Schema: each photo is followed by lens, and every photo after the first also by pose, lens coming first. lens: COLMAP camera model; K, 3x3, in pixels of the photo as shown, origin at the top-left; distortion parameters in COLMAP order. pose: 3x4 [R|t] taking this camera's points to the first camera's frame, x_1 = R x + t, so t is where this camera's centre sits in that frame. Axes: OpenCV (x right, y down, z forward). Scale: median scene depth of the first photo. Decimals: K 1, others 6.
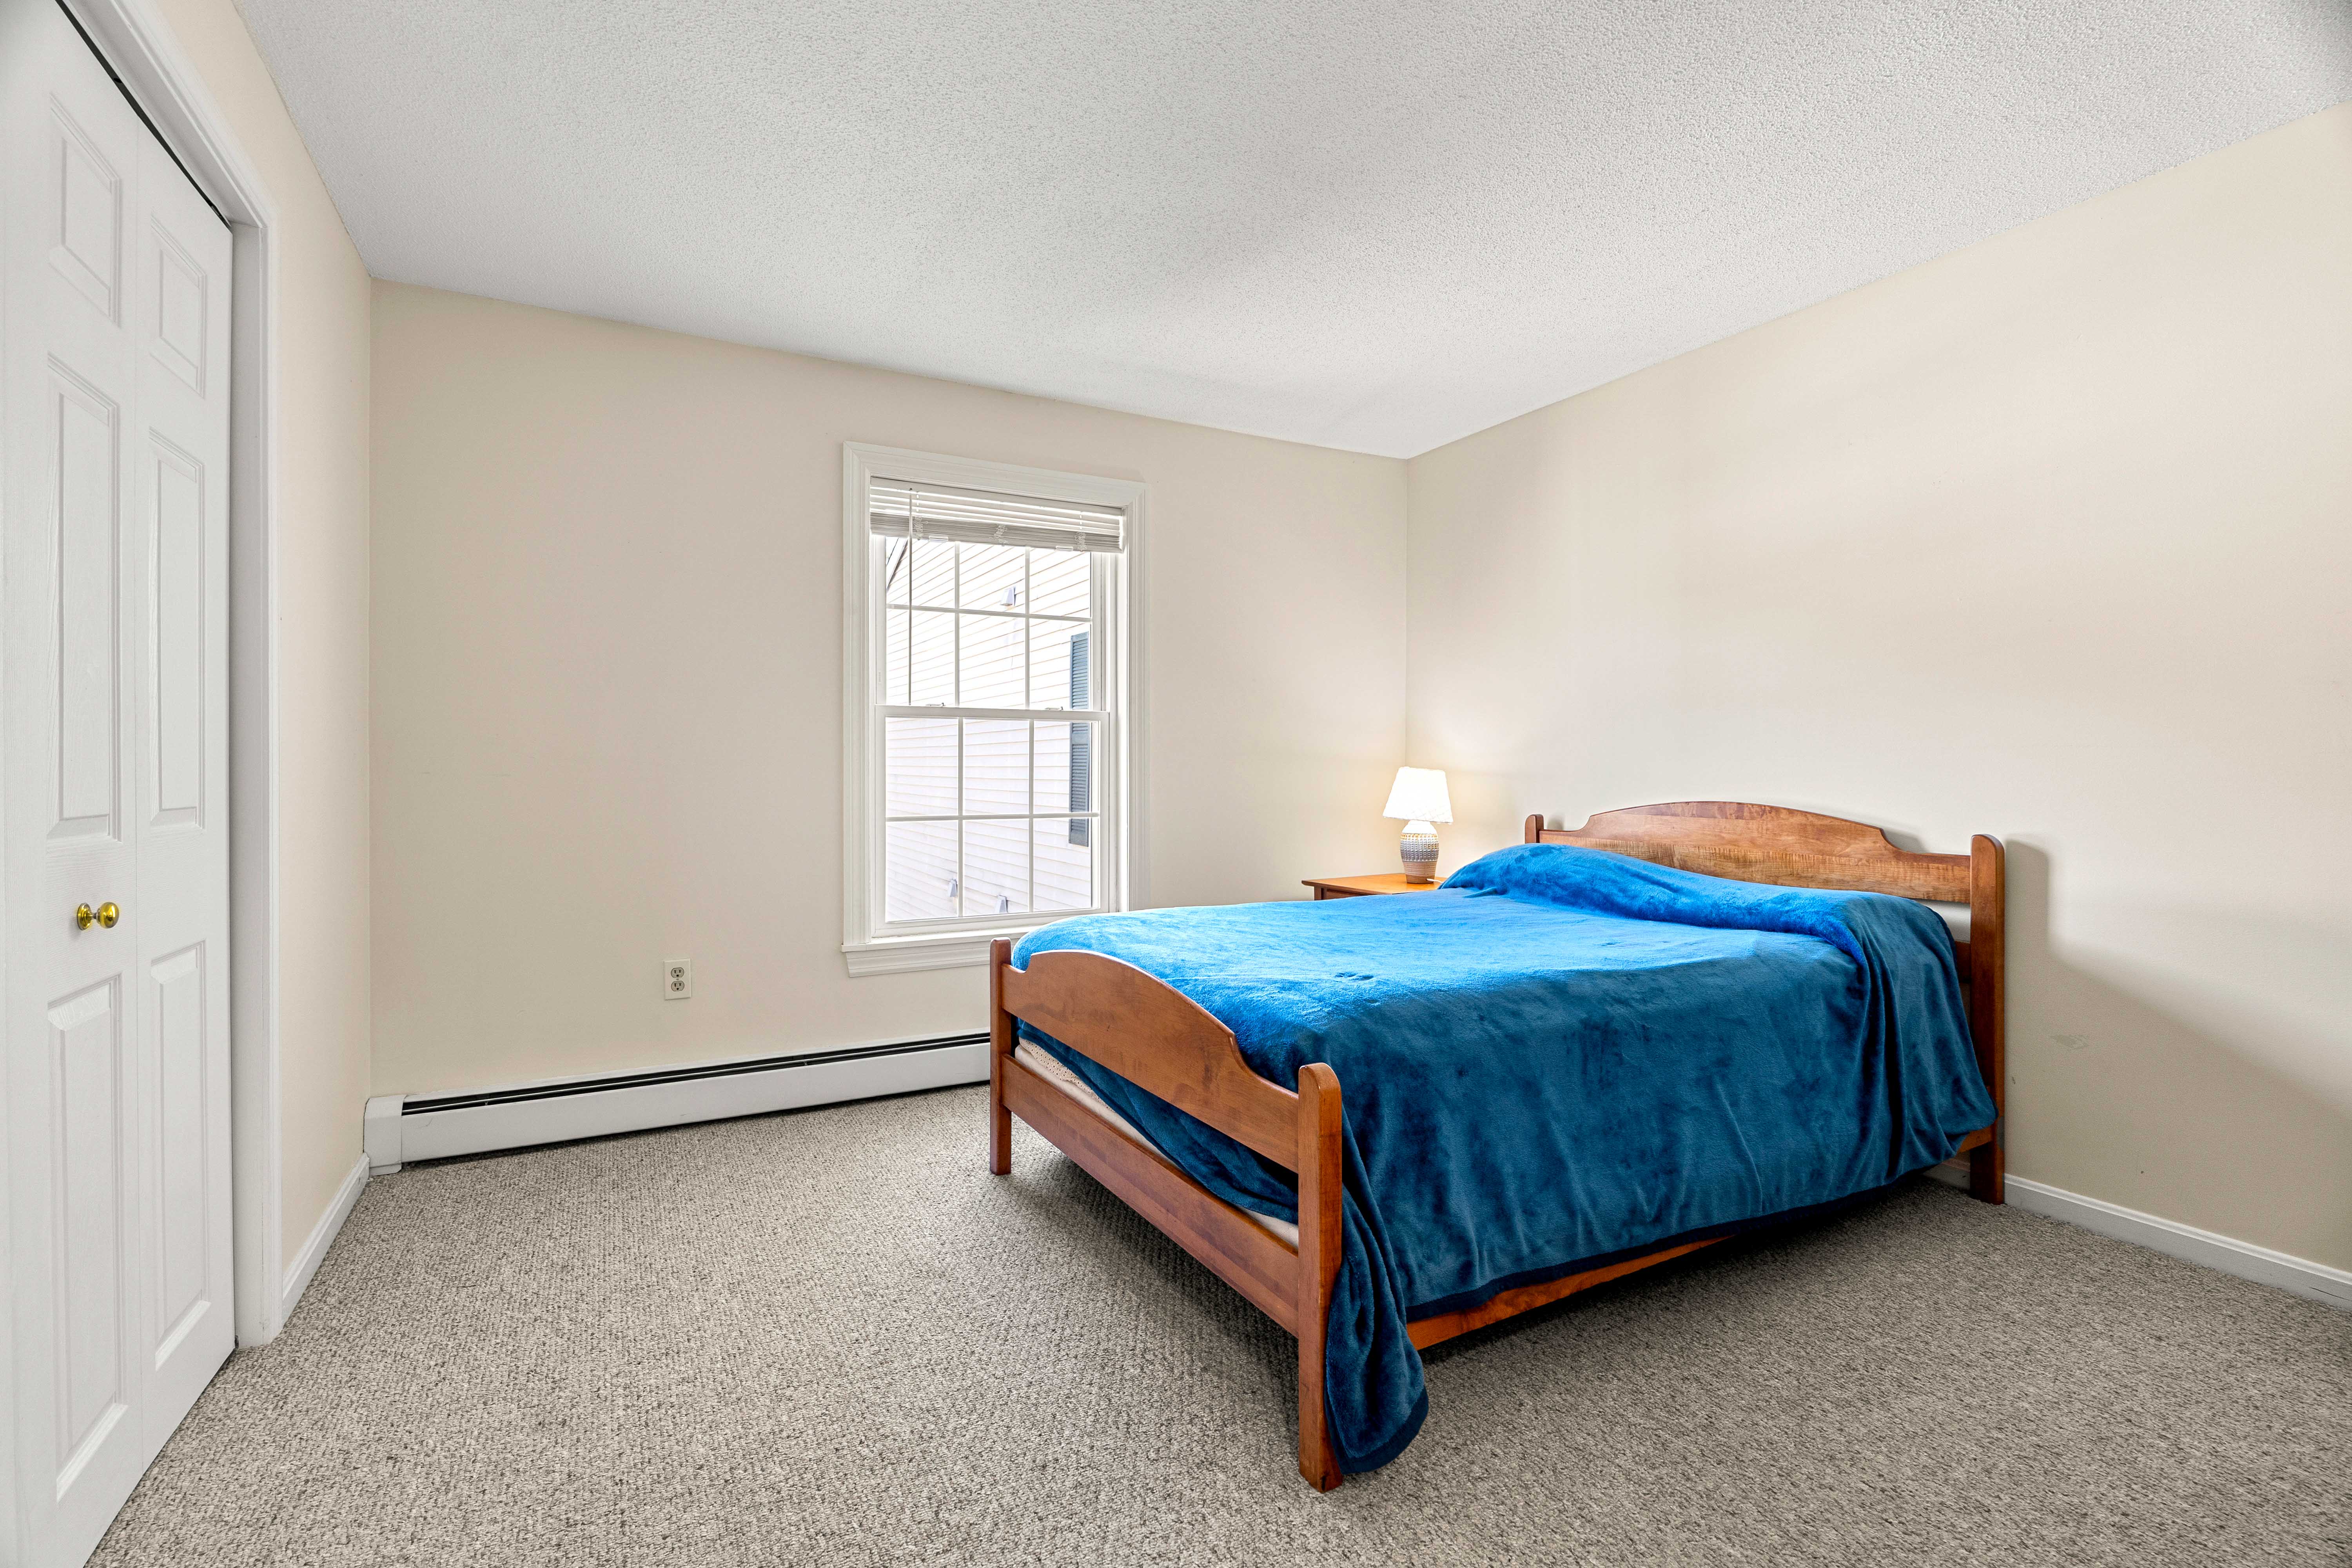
lens RADIAL K [[1068.0, 0, 1178.3], [0, 1068.0, 775.5], [0, 0, 1]] dist [-0.007475, 0.001846]
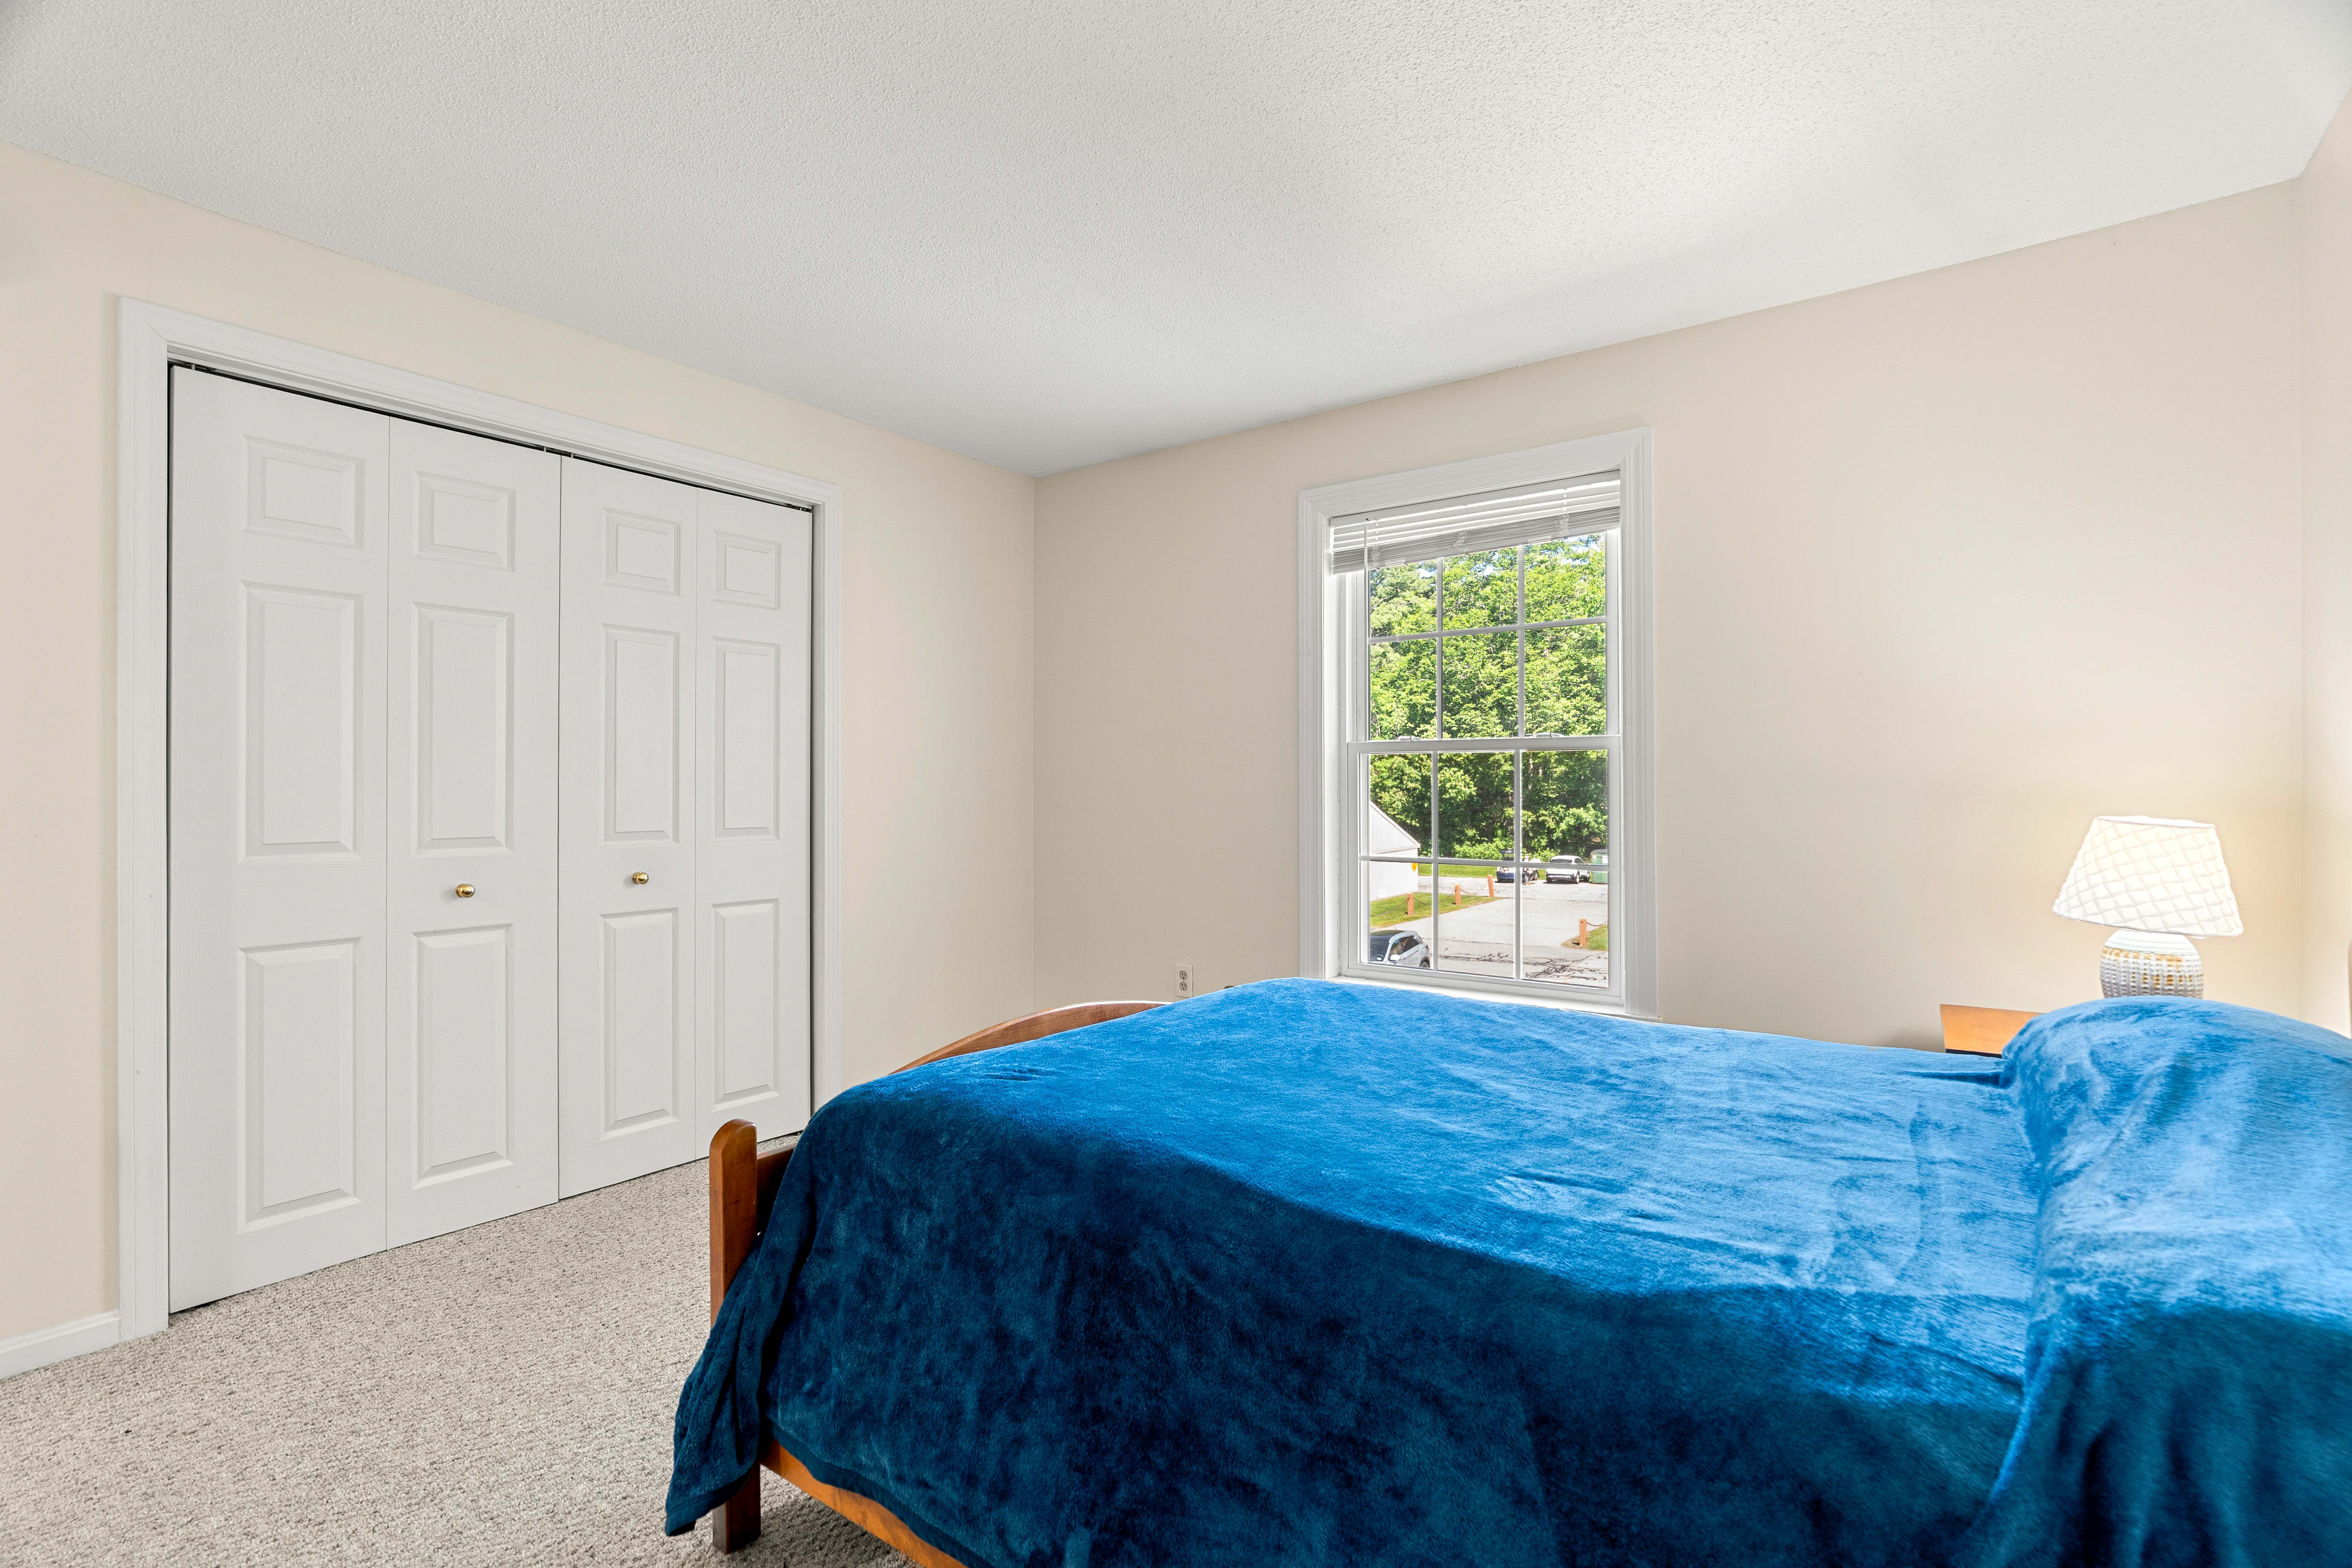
lens RADIAL K [[1068.0, 0, 1154.8], [0, 1068.0, 777.7], [0, 0, 1]] dist [-0.007475, 0.001846]
pose [[0.421125, -0.005478, -0.906986, 0.603847], [-0.008163, 0.999918, -0.009830, -0.024501], [0.906966, 0.011544, 0.421046, 0.464179]]
